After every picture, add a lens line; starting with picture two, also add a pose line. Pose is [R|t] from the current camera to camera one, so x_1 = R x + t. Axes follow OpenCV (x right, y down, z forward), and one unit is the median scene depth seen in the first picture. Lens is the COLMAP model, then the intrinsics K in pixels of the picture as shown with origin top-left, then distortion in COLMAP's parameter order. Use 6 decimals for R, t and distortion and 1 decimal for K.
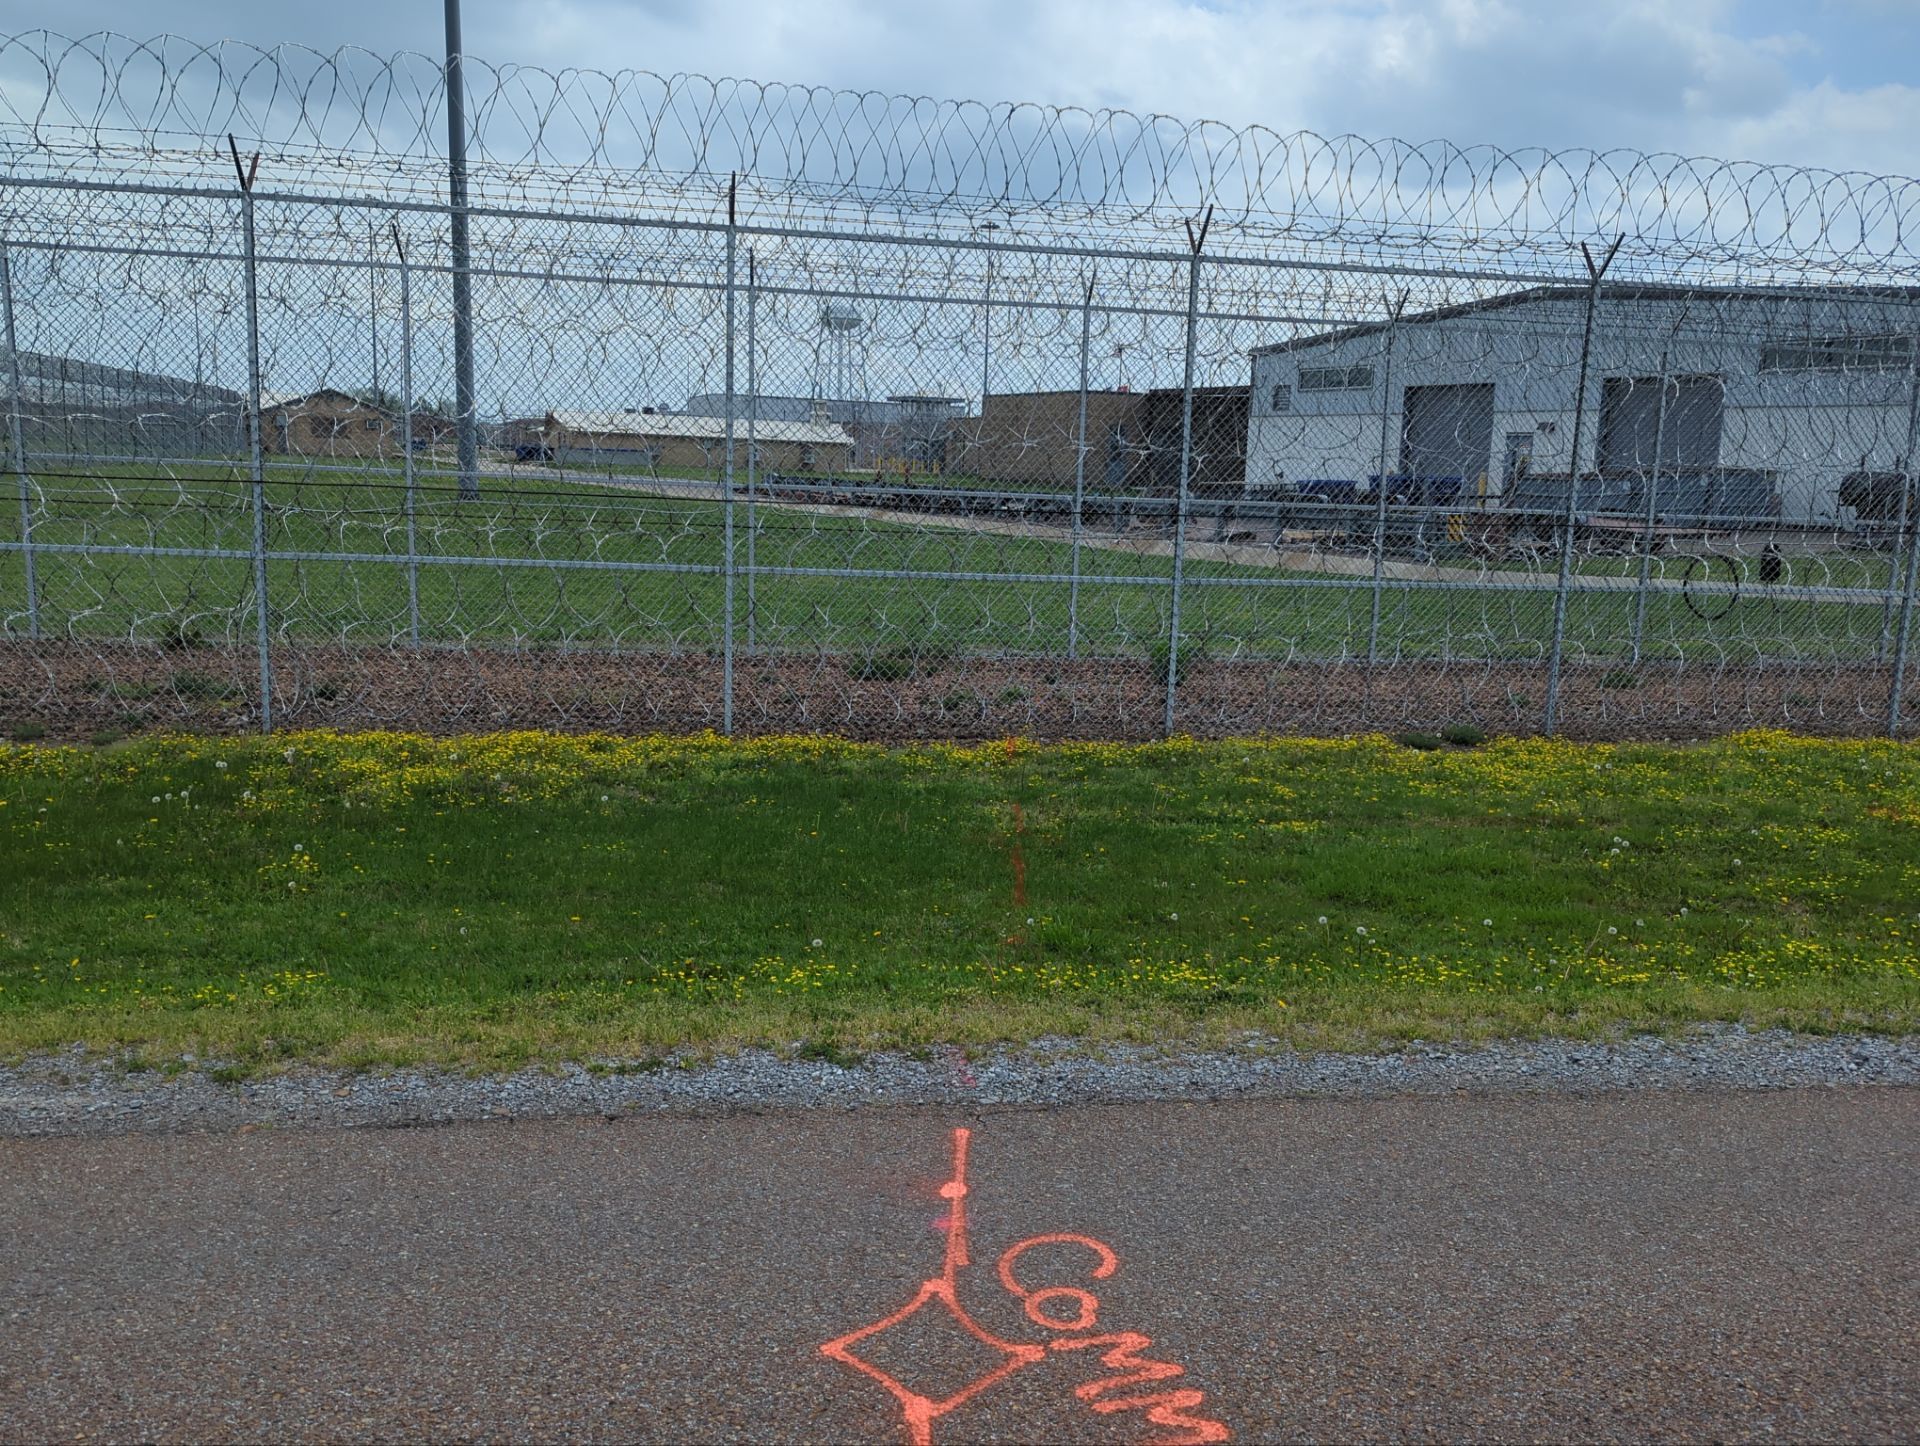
lens RADIAL K [[1577.6, 0, 954.8], [0, 1577.6, 727.6], [0, 0, 1]] dist [0.080449, -0.068532]
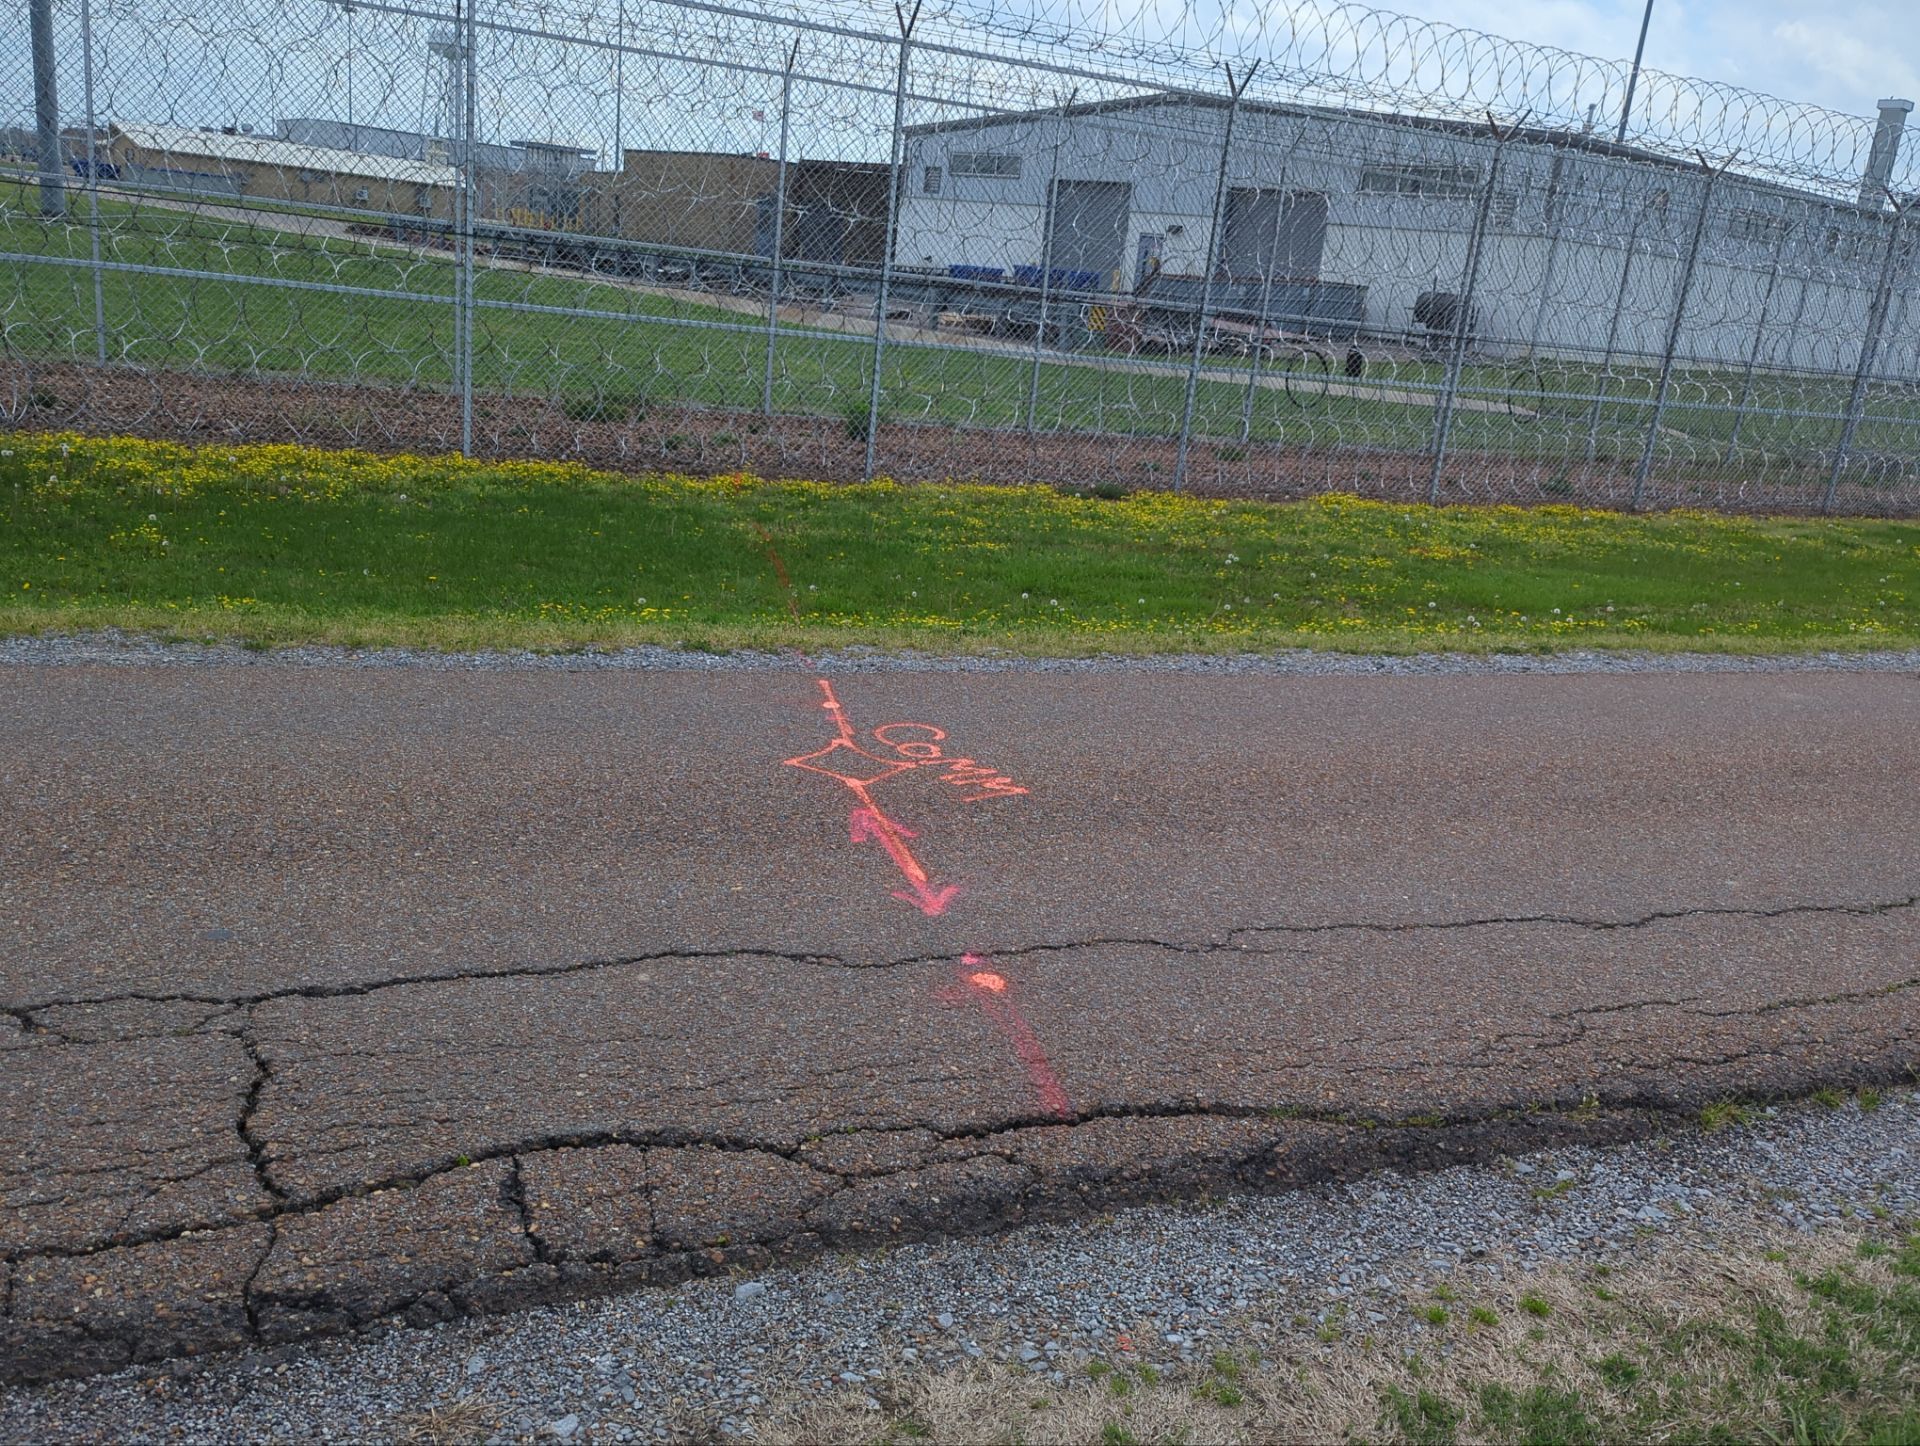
lens RADIAL K [[1577.6, 0, 947.3], [0, 1577.6, 729.9], [0, 0, 1]] dist [0.080449, -0.068532]
pose [[0.973905, 0.003378, 0.226932, -0.069656], [-0.033867, 0.990857, 0.130593, 0.033493], [-0.224416, -0.134871, 0.965115, -0.144903]]
